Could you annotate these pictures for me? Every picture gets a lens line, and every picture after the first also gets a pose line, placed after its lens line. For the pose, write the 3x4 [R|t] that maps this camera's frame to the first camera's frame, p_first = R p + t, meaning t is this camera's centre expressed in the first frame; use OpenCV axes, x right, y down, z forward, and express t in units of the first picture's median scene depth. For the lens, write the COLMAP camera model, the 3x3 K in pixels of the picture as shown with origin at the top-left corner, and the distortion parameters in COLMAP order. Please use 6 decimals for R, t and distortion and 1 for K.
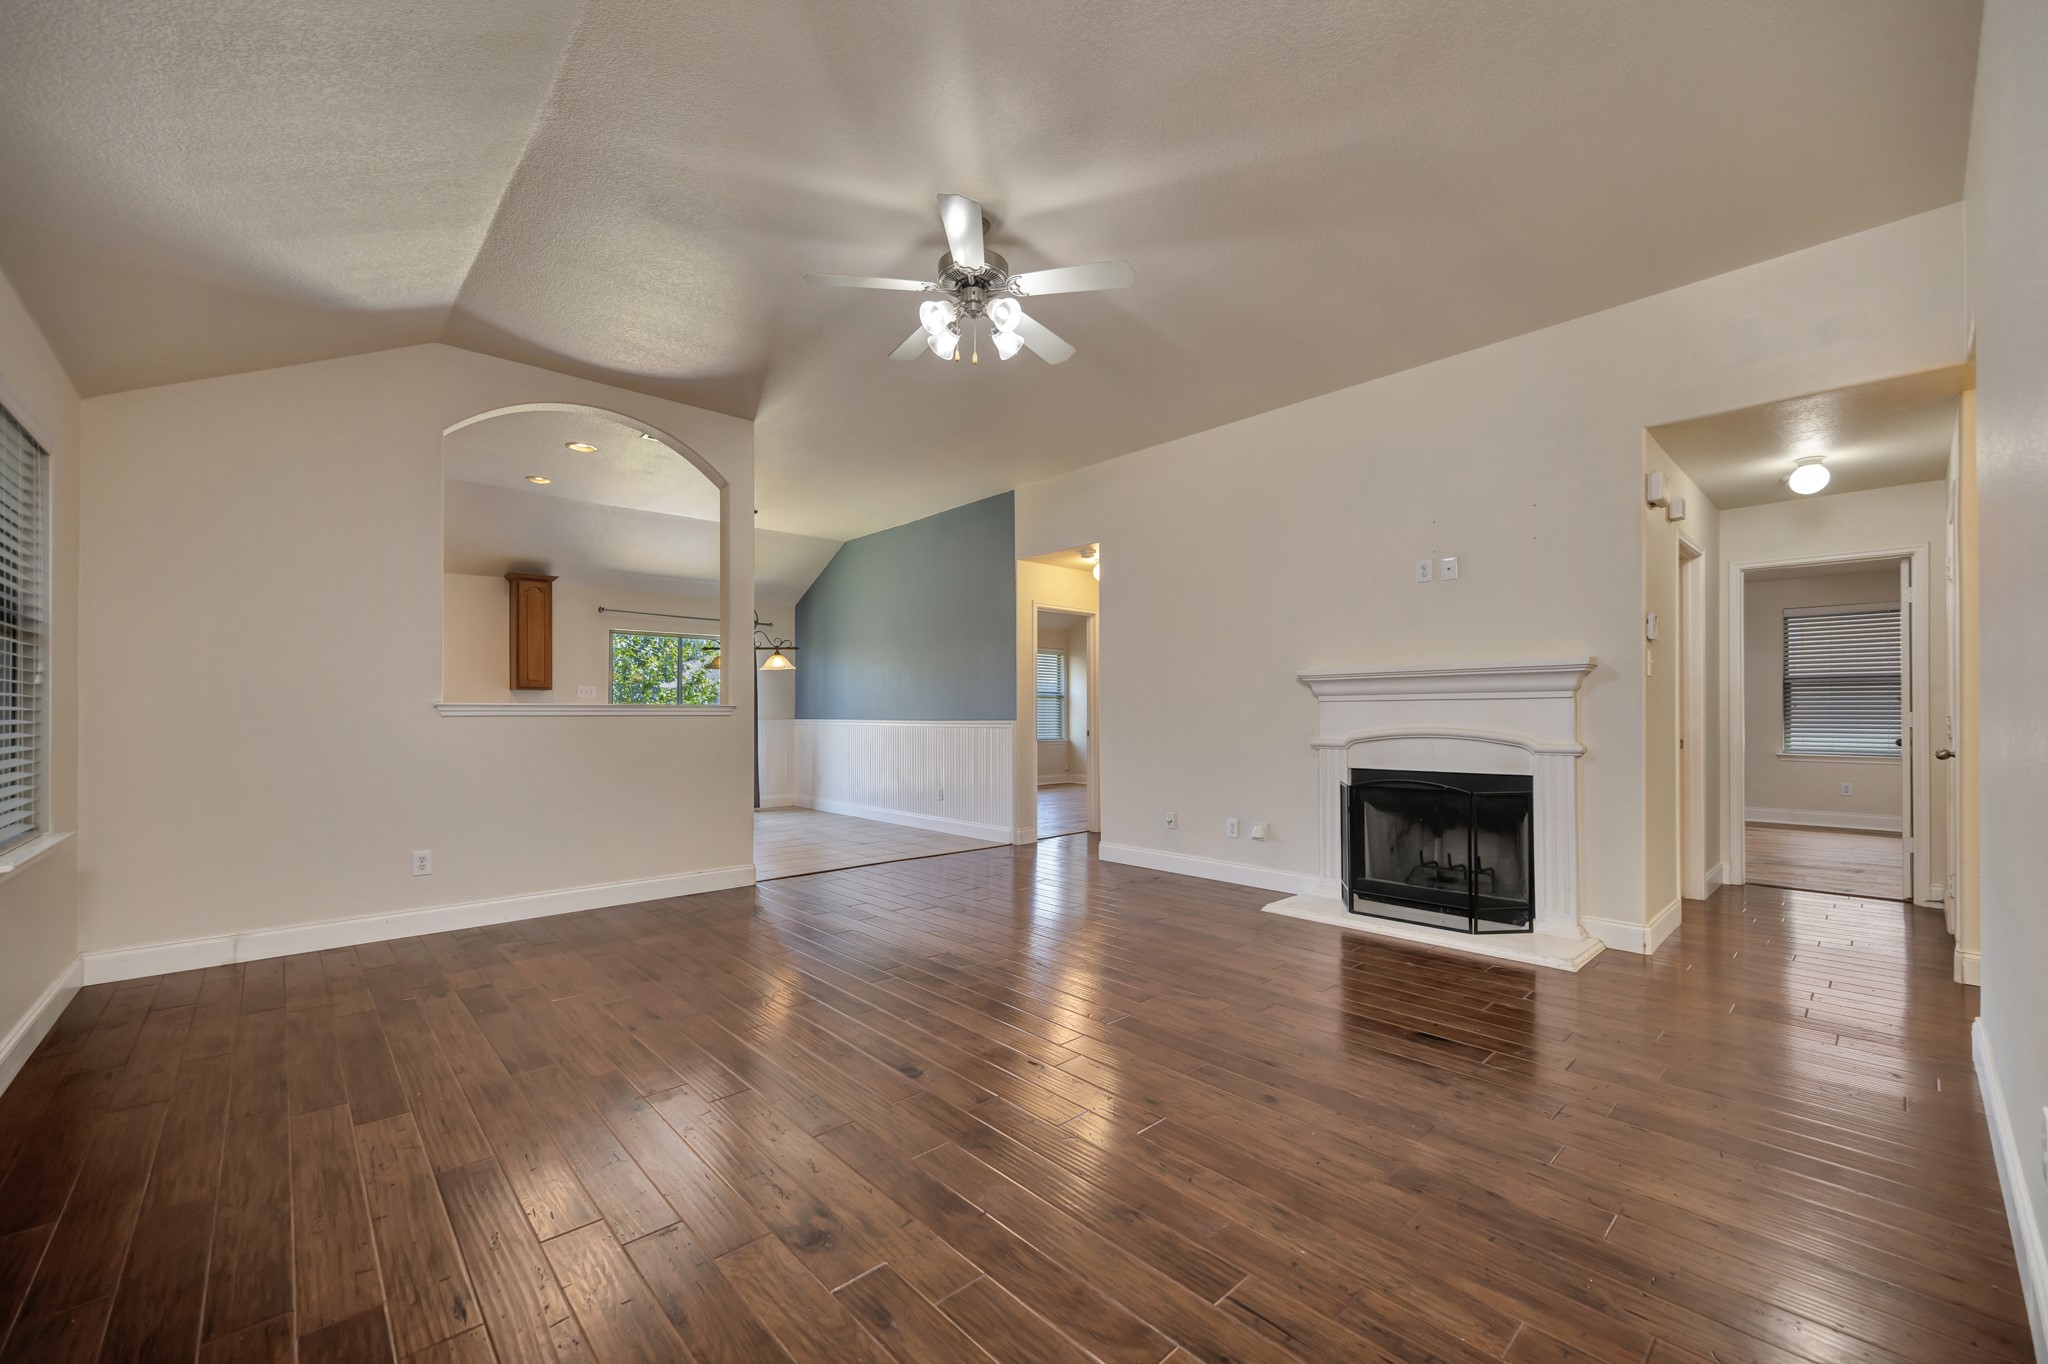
lens RADIAL K [[809.6, 0, 1032.7], [0, 809.6, 702.2], [0, 0, 1]] dist [-0.003705, -0.000135]
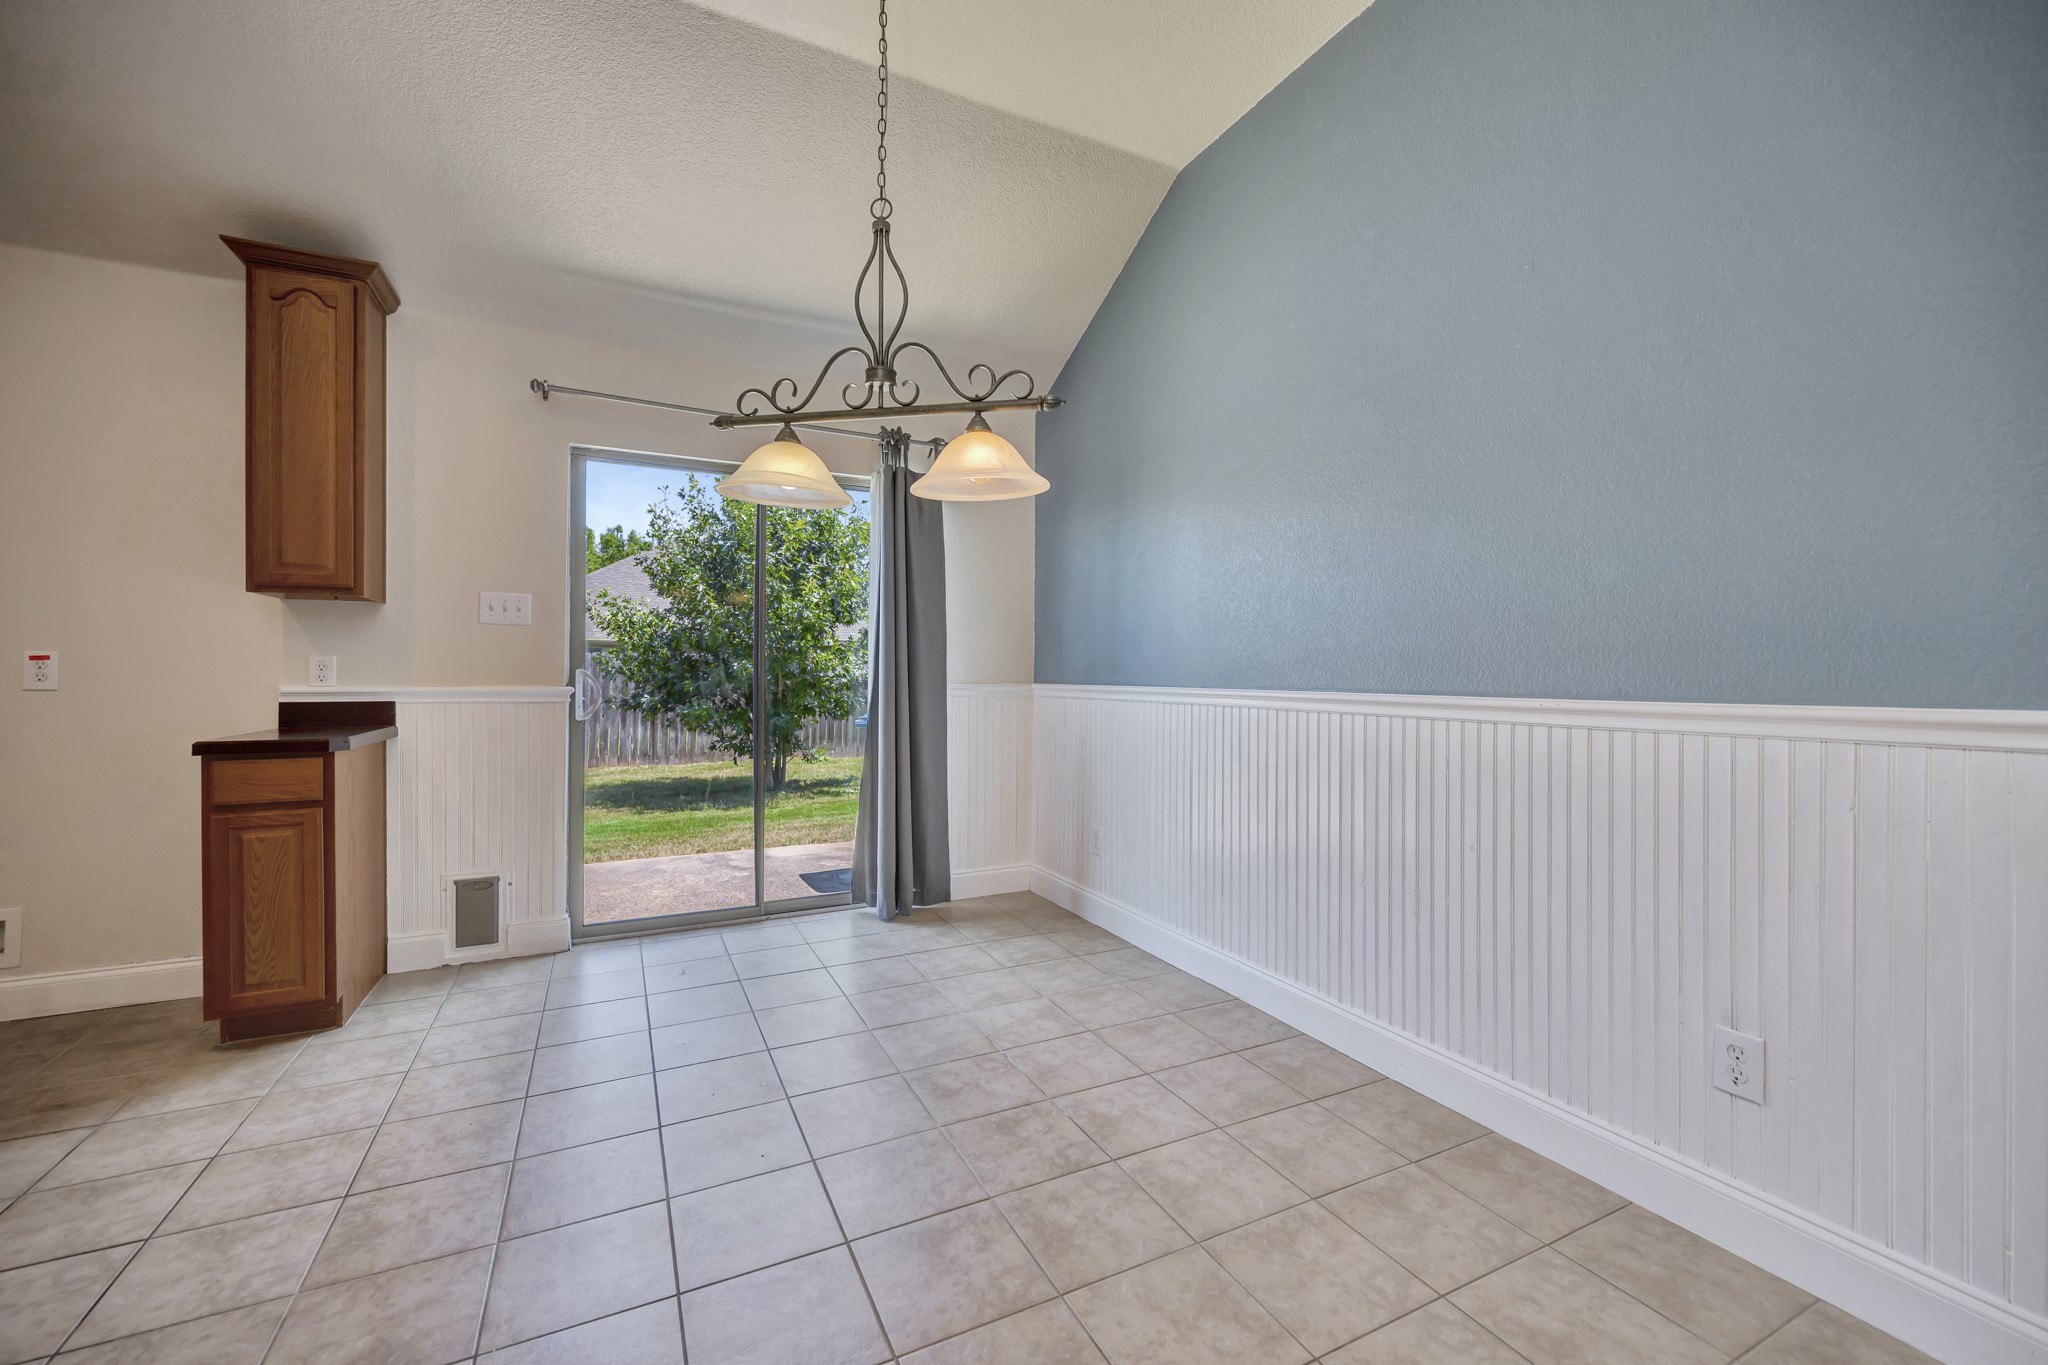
lens RADIAL K [[809.6, 0, 1024.6], [0, 809.6, 676.6], [0, 0, 1]] dist [-0.003705, -0.000135]
pose [[0.960405, 0.004137, -0.278578, -0.191176], [0.000815, 0.999844, 0.017658, 0.011098], [0.278607, -0.017186, 0.960251, 0.627987]]
